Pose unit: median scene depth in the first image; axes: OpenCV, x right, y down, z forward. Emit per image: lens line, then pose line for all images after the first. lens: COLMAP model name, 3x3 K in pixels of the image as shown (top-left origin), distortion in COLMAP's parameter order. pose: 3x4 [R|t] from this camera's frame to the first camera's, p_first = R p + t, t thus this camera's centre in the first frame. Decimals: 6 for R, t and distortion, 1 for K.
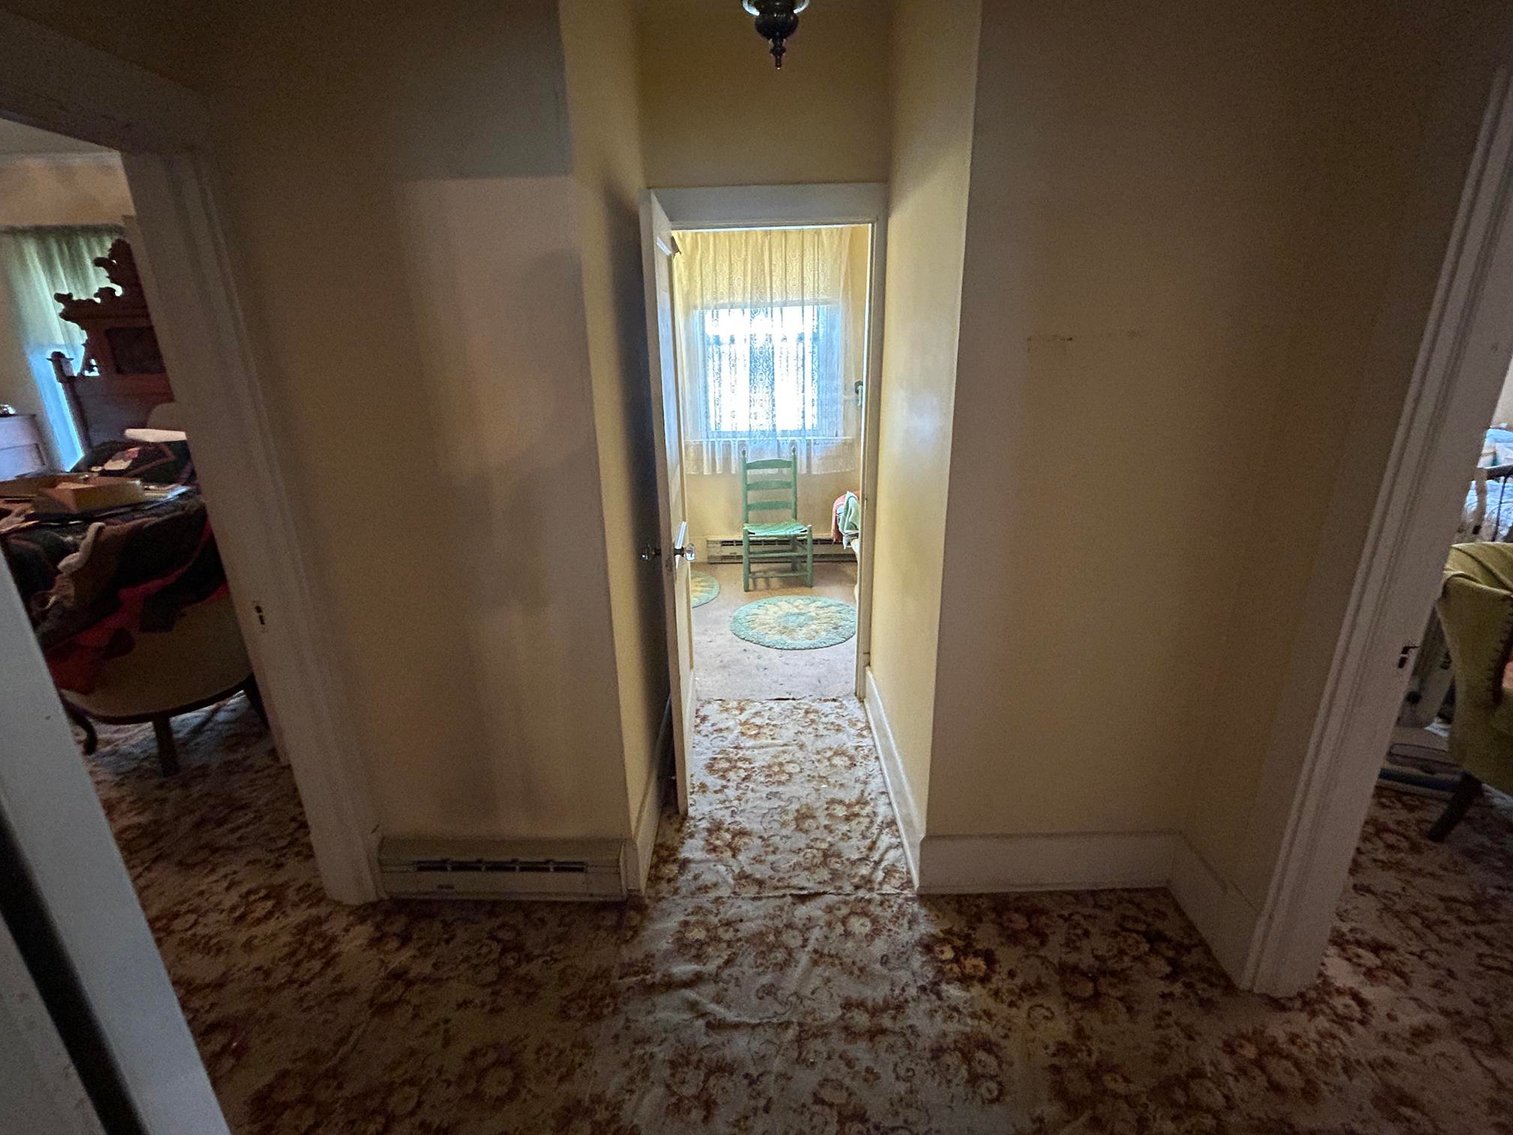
lens RADIAL K [[704.5, 0, 761.8], [0, 704.5, 575.5], [0, 0, 1]] dist [-0.004198, -0.000664]
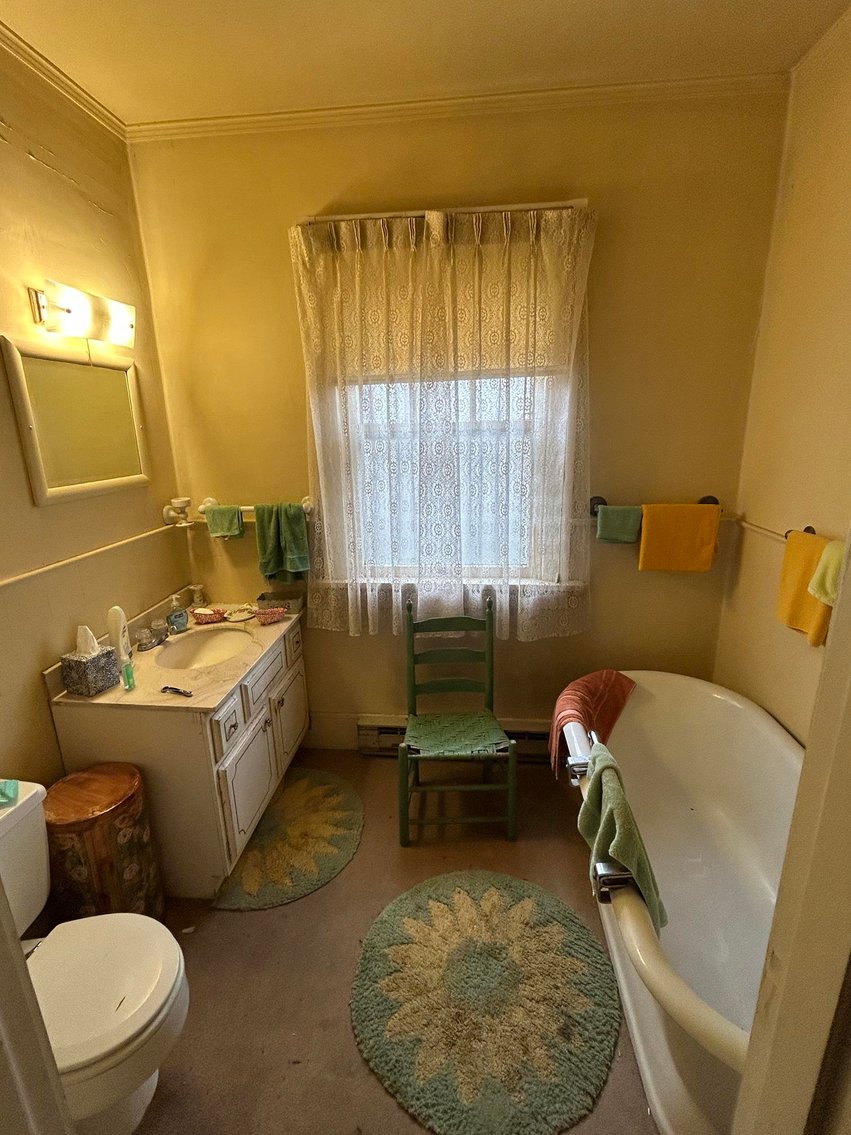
lens RADIAL K [[528.5, 0, 427.1], [0, 528.5, 565.8], [0, 0, 1]] dist [-0.004198, -0.000664]
pose [[0.995520, 0.020761, -0.092242, 0.033726], [-0.026962, 0.997422, -0.066495, -0.184318], [0.090624, 0.068684, 0.993514, 0.541772]]
